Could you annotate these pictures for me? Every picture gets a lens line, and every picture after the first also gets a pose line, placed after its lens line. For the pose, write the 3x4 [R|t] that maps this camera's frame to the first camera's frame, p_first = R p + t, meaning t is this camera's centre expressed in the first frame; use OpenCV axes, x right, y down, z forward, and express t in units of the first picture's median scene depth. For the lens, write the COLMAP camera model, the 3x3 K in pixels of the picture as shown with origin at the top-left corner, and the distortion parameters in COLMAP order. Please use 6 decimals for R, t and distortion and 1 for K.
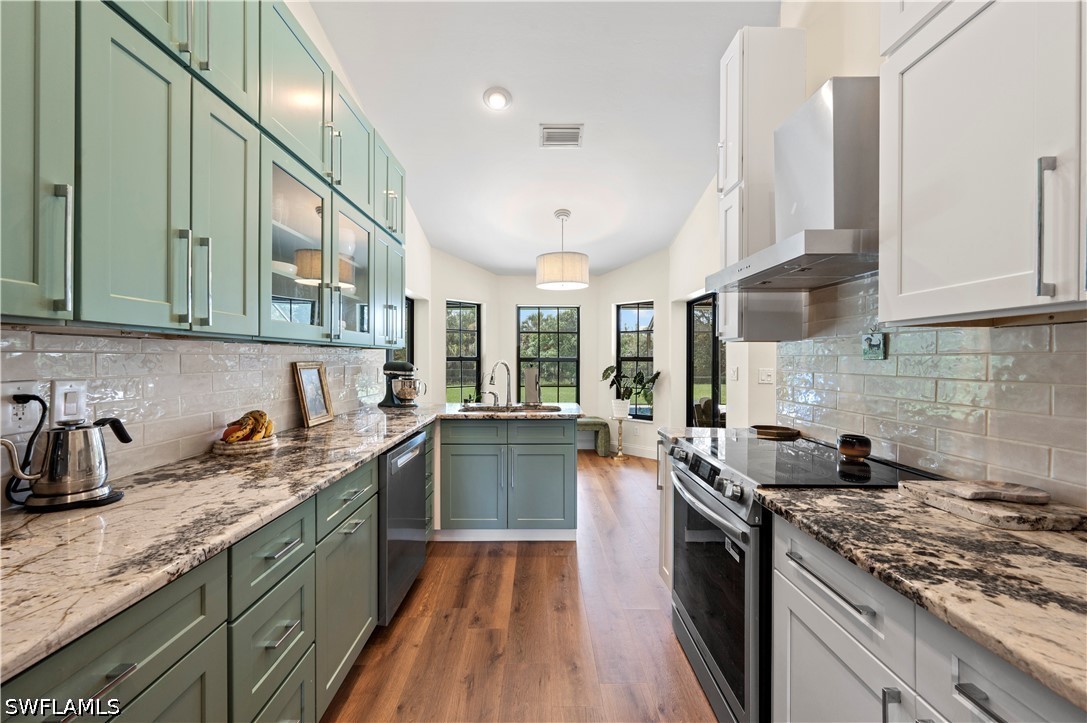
lens RADIAL K [[432.6, 0, 542.5], [0, 432.6, 352.7], [0, 0, 1]] dist [0.000312, 0.000055]
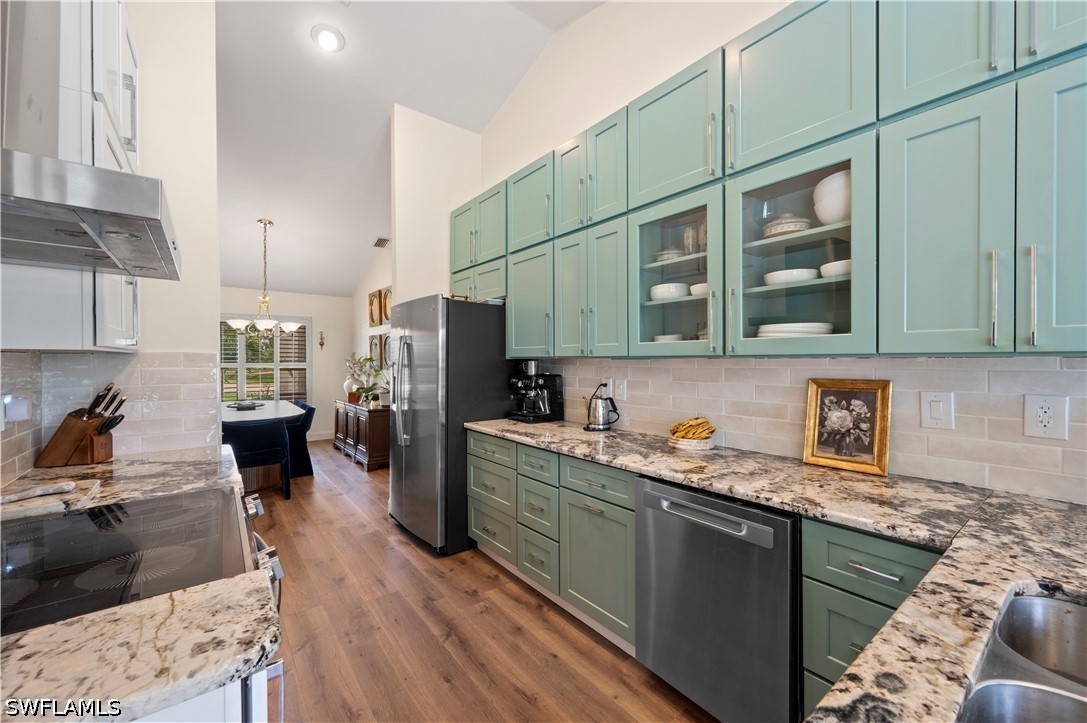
lens RADIAL K [[435.7, 0, 543.5], [0, 435.7, 361.5], [0, 0, 1]] dist [0.000536, 0.000019]
pose [[-0.799817, 0.000367, -0.600243, 0.559655], [0.003126, 0.999989, -0.003554, -0.021384], [0.600235, -0.004719, -0.799810, 2.491483]]
